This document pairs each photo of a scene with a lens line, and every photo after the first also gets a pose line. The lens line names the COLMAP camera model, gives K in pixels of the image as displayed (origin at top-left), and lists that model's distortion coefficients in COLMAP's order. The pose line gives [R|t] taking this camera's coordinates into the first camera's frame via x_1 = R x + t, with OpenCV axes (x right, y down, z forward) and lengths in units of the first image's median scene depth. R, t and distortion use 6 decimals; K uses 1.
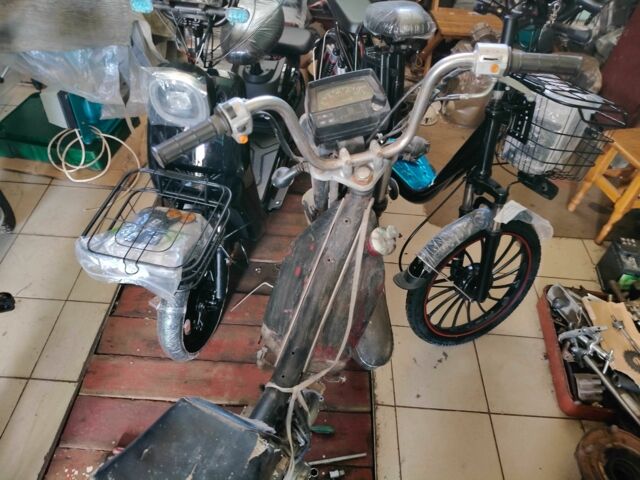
lens RADIAL K [[494.6, 0, 320.0], [0, 494.6, 240.0], [0, 0, 1]] dist [0.043646, -0.118156]
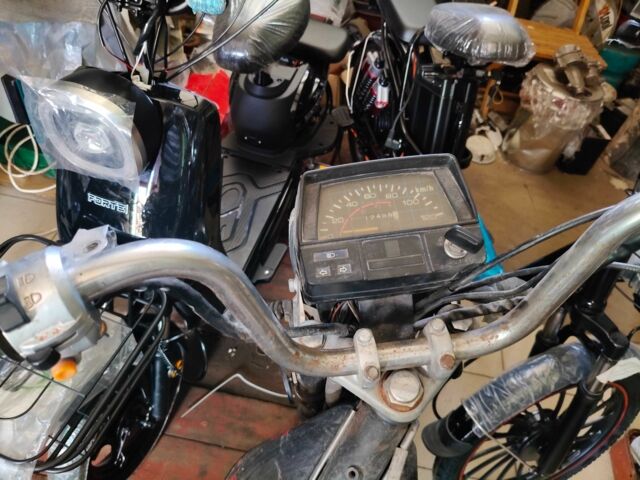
lens RADIAL K [[502.1, 0, 320.0], [0, 502.1, 240.0], [0, 0, 1]] dist [-0.026537, -0.007853]
pose [[0.990941, 0.129131, -0.036891, 0.007694], [-0.128582, 0.991555, 0.016902, -0.136805], [0.038762, -0.012005, 0.999176, 0.289304]]
